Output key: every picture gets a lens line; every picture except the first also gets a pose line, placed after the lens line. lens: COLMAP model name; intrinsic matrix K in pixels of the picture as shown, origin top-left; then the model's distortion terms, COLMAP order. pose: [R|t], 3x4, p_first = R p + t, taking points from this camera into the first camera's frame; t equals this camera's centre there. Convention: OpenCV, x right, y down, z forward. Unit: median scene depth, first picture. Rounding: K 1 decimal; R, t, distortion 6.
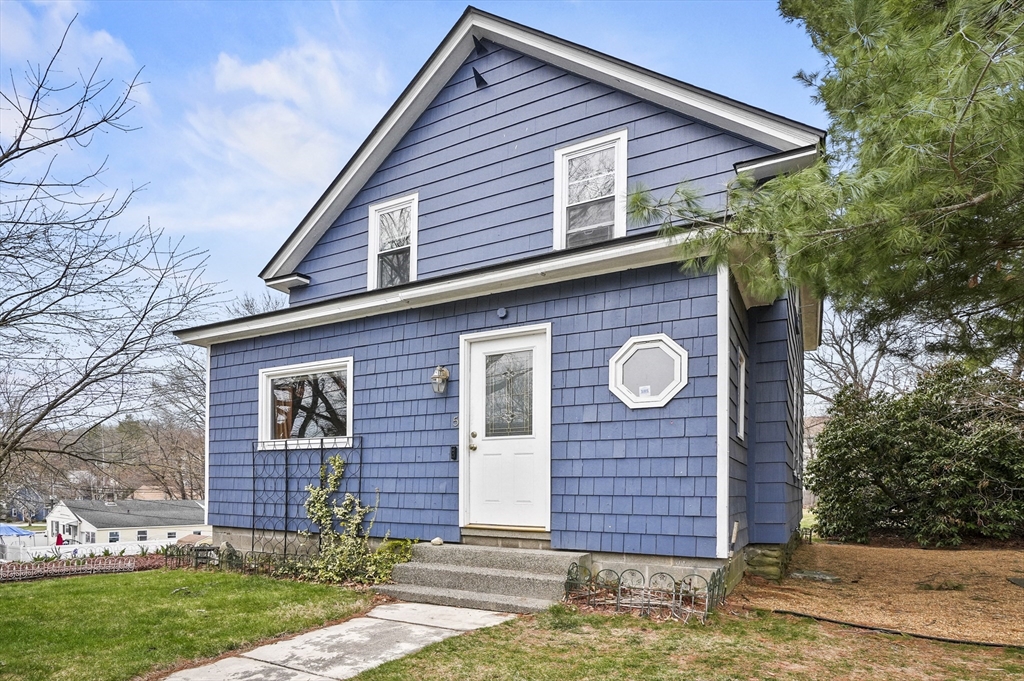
lens RADIAL K [[500.2, 0, 543.2], [0, 500.2, 400.3], [0, 0, 1]] dist [0.000588, 0.000156]
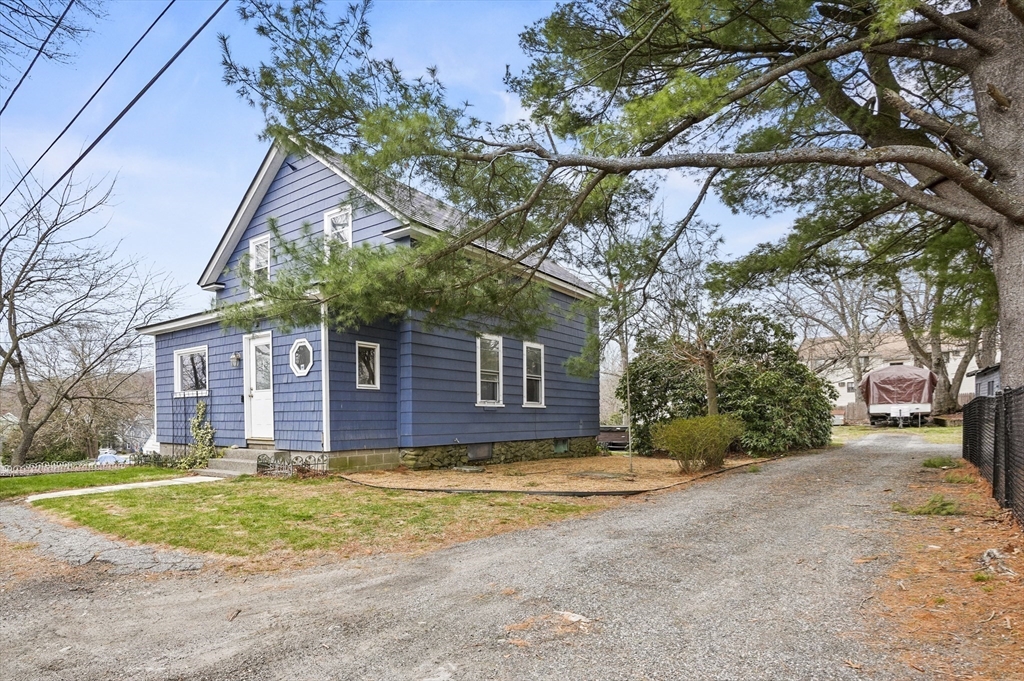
lens RADIAL K [[500.2, 0, 507.6], [0, 500.2, 332.5], [0, 0, 1]] dist [0.000588, 0.000156]
pose [[0.986385, -0.035206, -0.160639, 0.914219], [0.034723, 0.999380, -0.005809, -0.079959], [0.160744, 0.000152, 0.986996, -0.555661]]
